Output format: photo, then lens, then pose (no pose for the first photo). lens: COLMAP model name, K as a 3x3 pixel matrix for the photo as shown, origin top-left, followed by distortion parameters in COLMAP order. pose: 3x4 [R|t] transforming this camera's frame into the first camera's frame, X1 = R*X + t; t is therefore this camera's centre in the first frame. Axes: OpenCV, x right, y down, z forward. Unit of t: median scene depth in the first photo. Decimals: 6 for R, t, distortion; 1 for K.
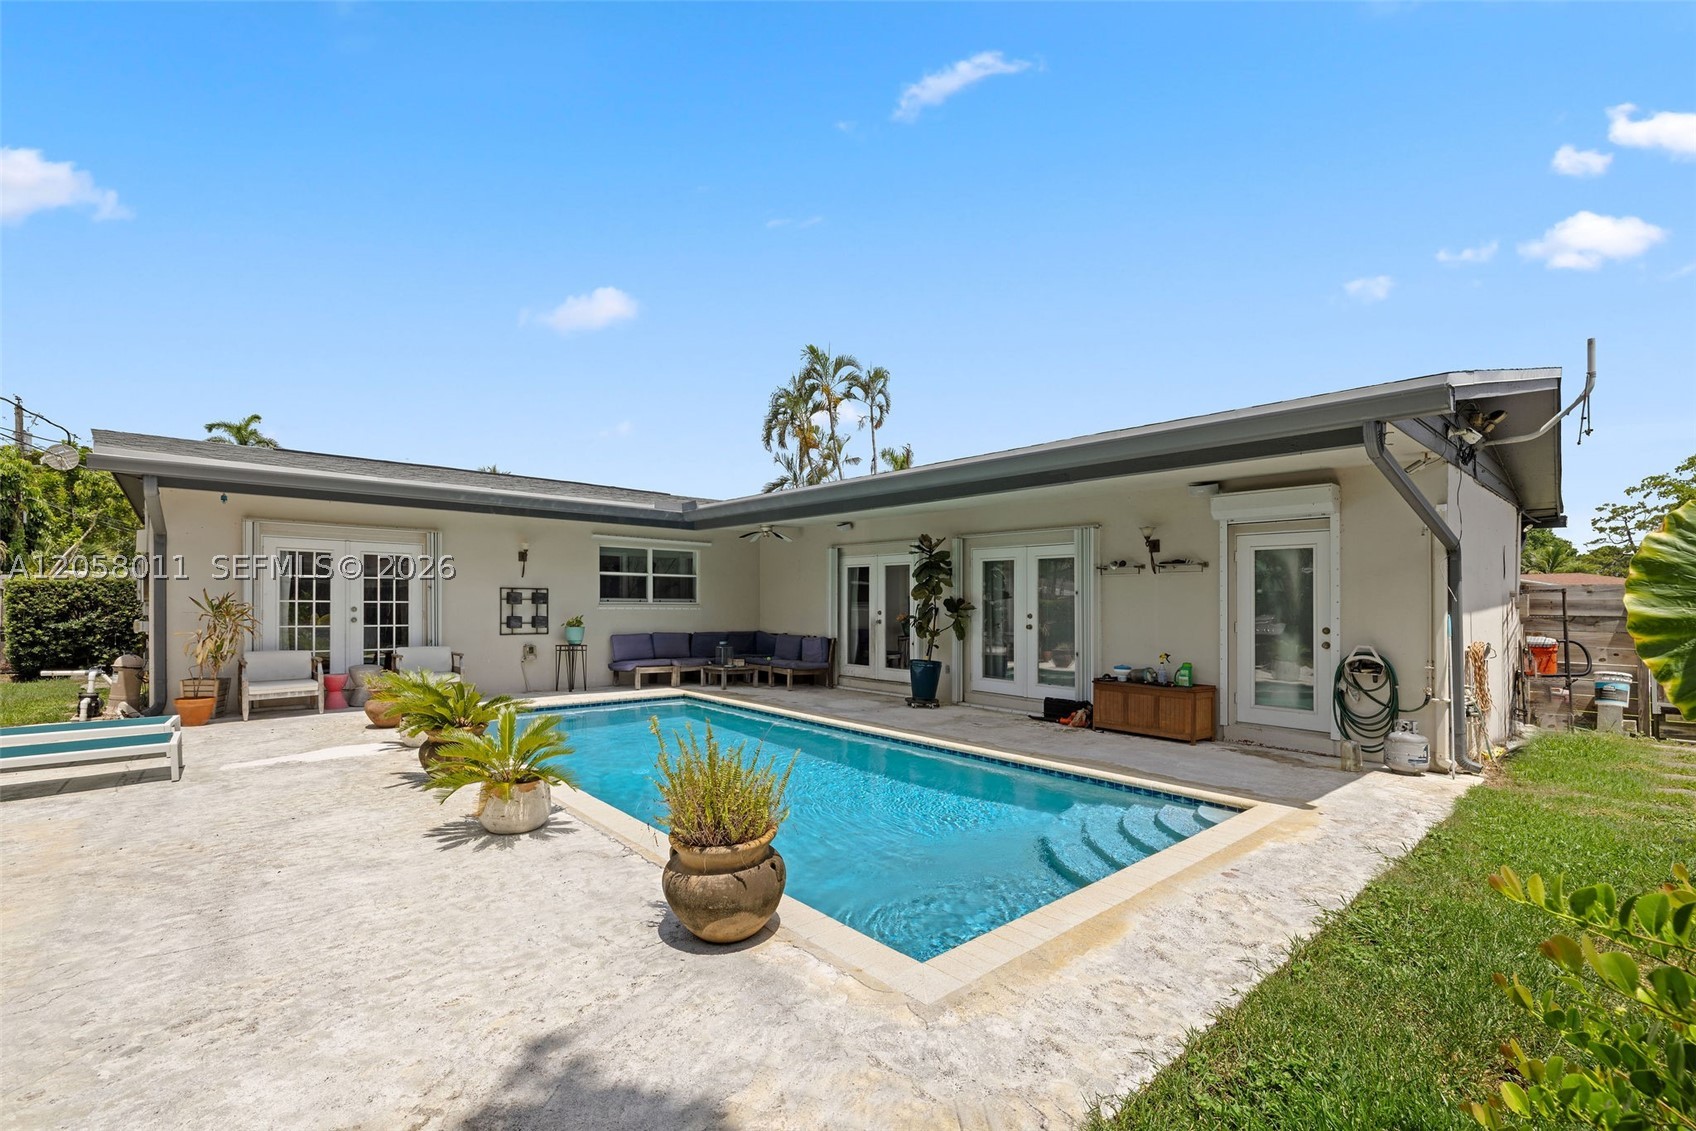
lens RADIAL K [[735.0, 0, 866.4], [0, 735.0, 595.3], [0, 0, 1]] dist [-0.004986, 0.001683]
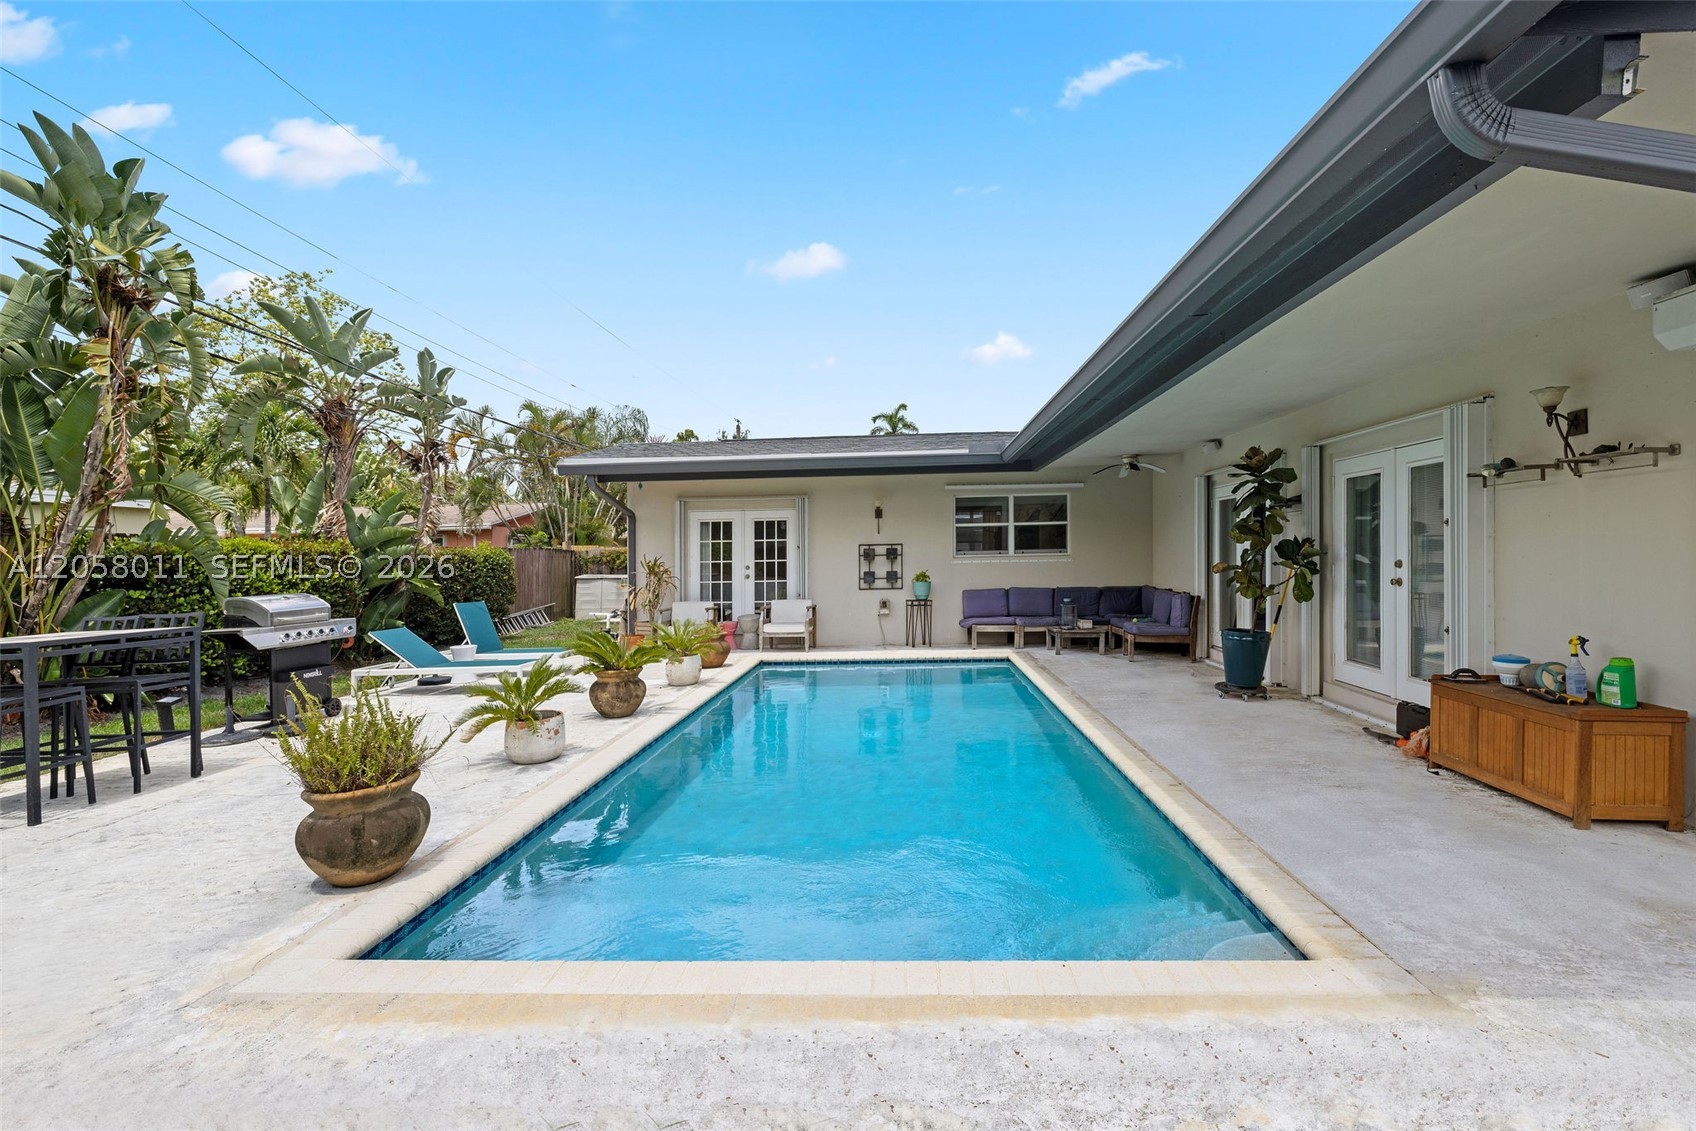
lens RADIAL K [[803.6, 0, 896.0], [0, 803.6, 568.7], [0, 0, 1]] dist [-0.002032, 0.000802]
pose [[0.708750, -0.011776, -0.705362, 0.372808], [0.034046, 0.999267, 0.017527, 0.006122], [0.704638, -0.036438, 0.708631, 0.232987]]
